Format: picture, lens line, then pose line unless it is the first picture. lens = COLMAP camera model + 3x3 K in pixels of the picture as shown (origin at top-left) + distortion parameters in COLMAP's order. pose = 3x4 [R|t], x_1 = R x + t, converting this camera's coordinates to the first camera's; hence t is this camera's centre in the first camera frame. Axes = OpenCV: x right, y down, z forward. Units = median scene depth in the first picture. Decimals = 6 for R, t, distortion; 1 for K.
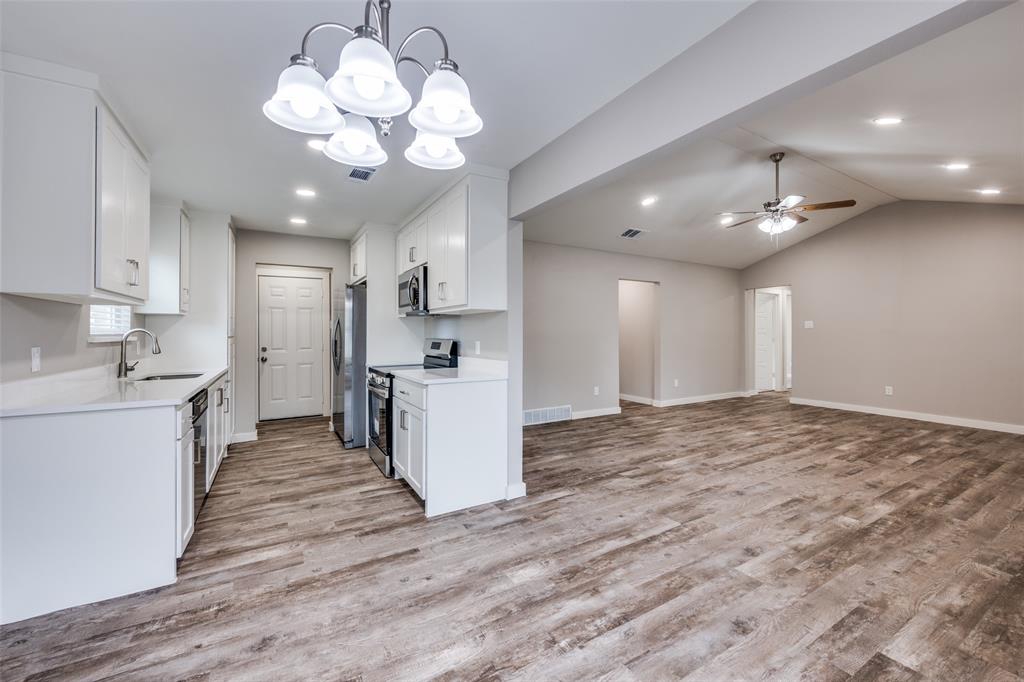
lens RADIAL K [[408.6, 0, 516.7], [0, 408.6, 330.6], [0, 0, 1]] dist [-0.005927, -0.000037]
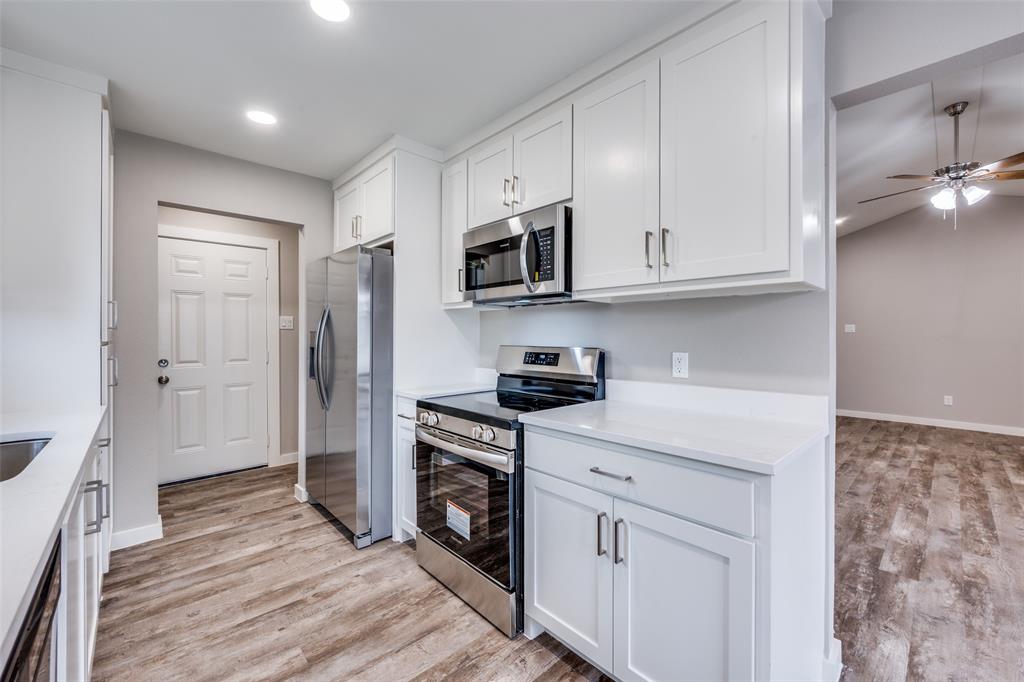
lens RADIAL K [[408.3, 0, 514.2], [0, 408.3, 337.7], [0, 0, 1]] dist [-0.004215, 0.000198]
pose [[0.977264, 0.002697, 0.212010, -0.380520], [-0.004661, 0.999951, 0.008764, 0.004013], [-0.211976, -0.009553, 0.977228, 0.489871]]
